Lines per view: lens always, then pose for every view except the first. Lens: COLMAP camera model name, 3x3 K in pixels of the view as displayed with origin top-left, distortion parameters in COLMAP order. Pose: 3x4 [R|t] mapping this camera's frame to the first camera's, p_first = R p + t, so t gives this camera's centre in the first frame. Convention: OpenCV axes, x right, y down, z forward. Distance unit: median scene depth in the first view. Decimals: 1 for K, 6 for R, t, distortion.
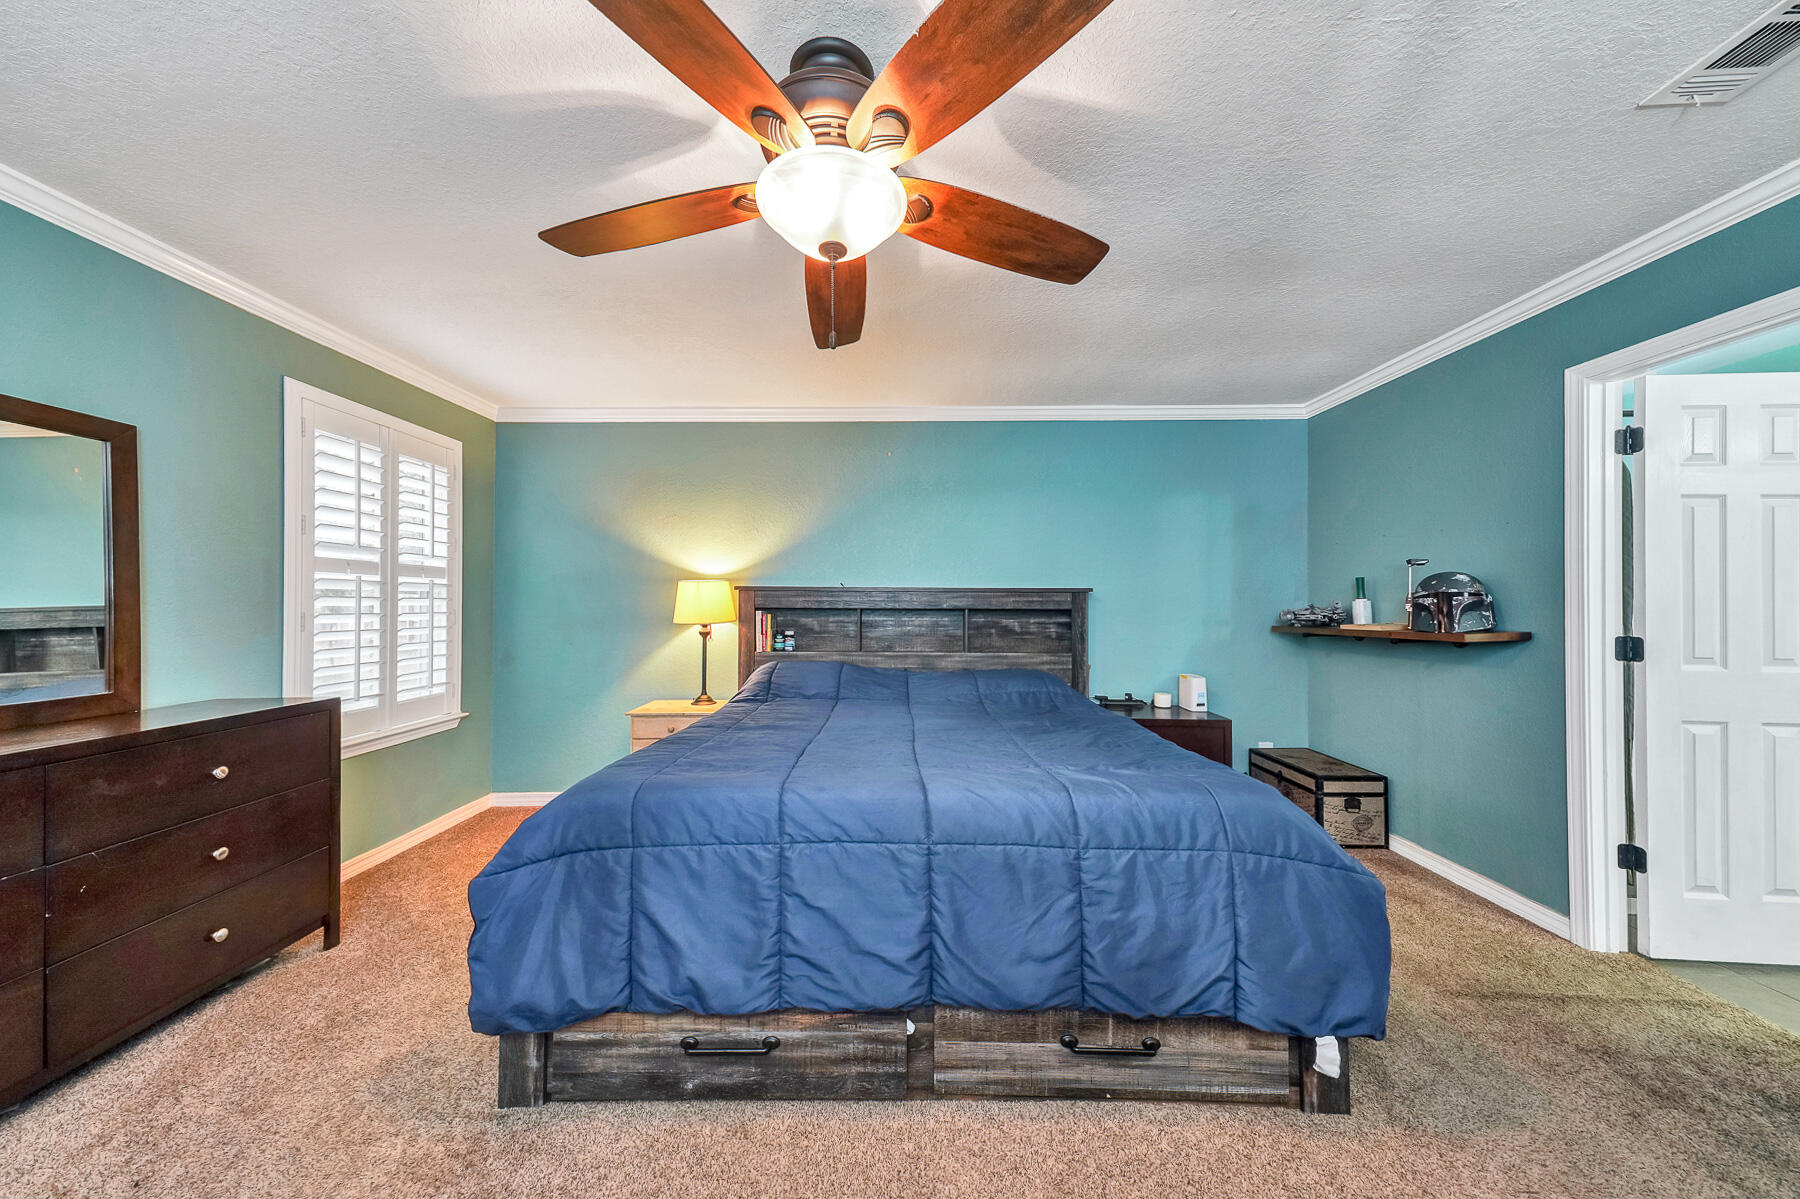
lens RADIAL K [[604.7, 0, 896.0], [0, 604.7, 595.3], [0, 0, 1]] dist [0.017884, -0.000080]
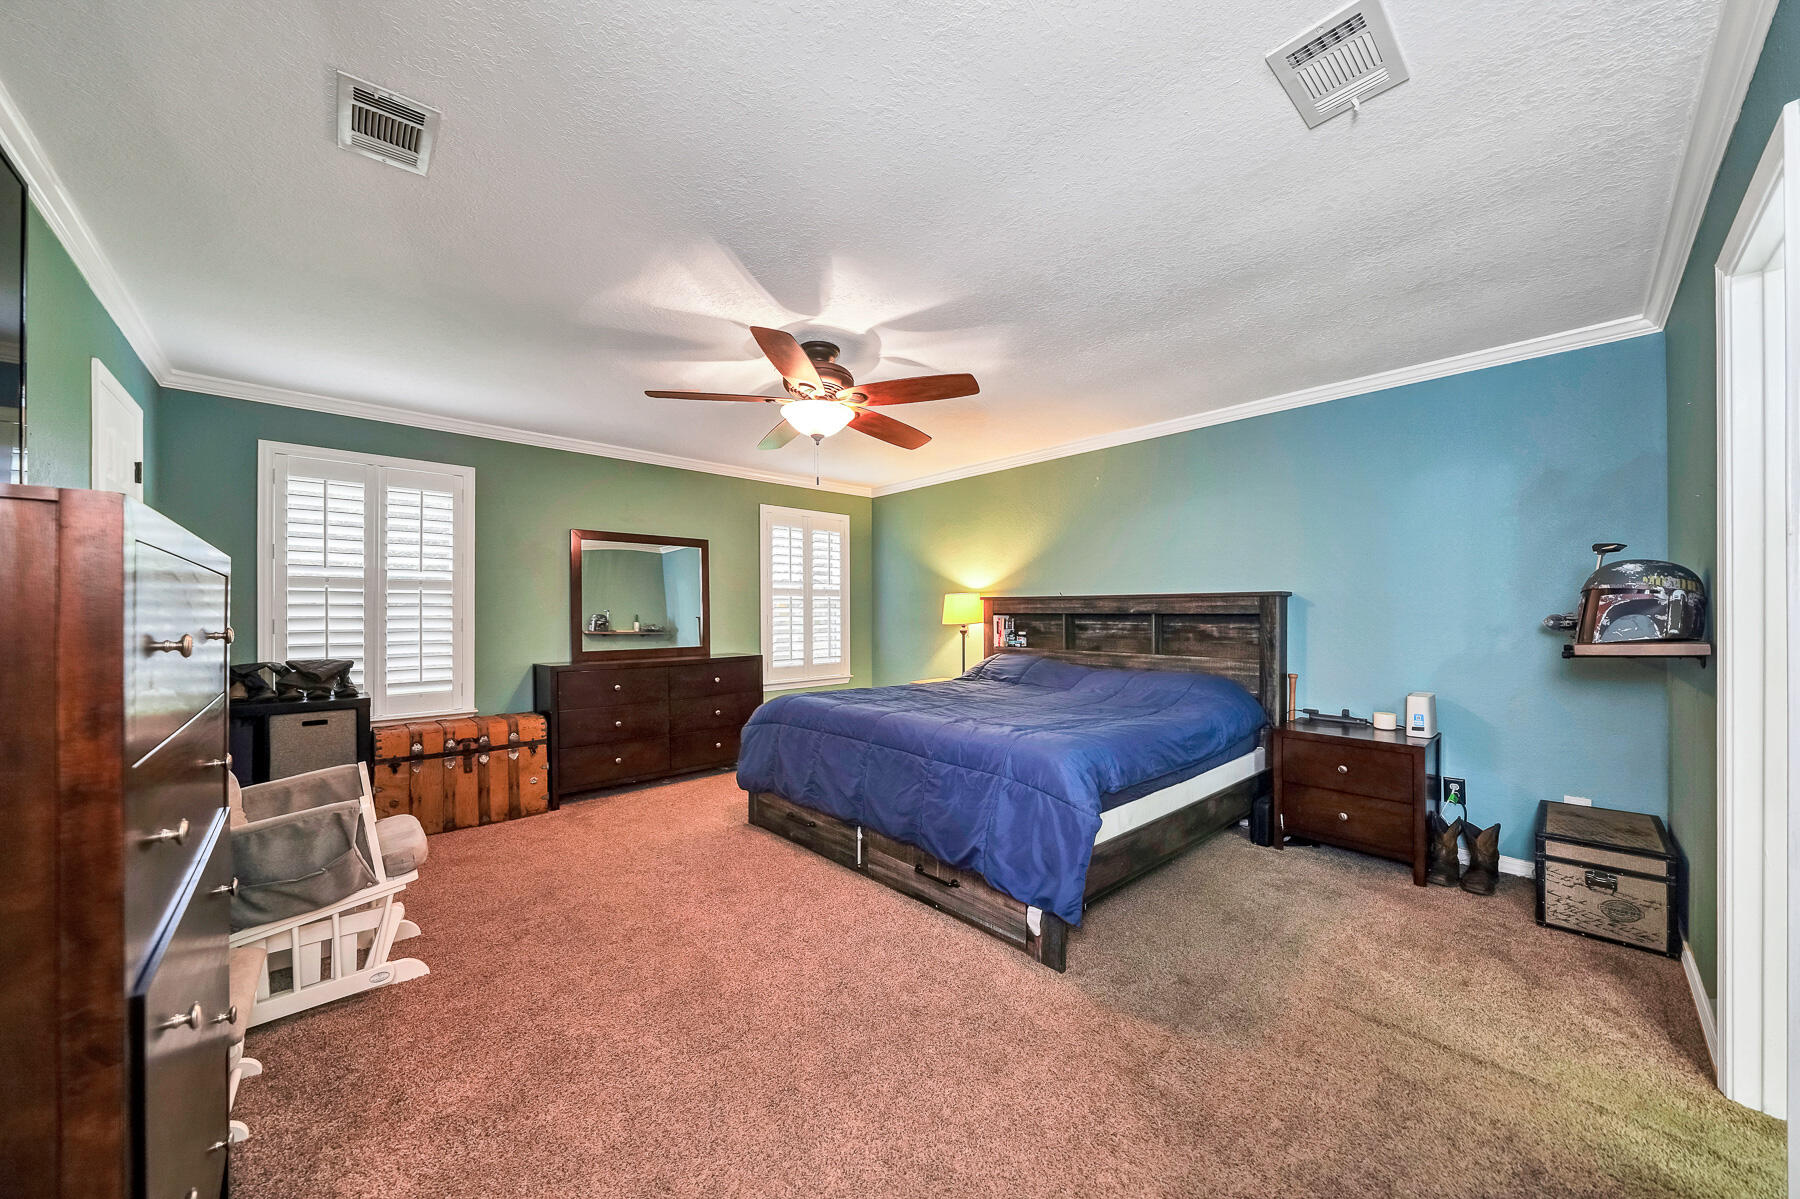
lens RADIAL K [[627.6, 0, 900.0], [0, 627.6, 599.5], [0, 0, 1]] dist [-0.011583, -0.000001]
pose [[0.689469, -0.017029, -0.724115, 0.684483], [0.014416, 0.999848, -0.009787, 0.001717], [0.724172, -0.003691, 0.689610, -0.105416]]
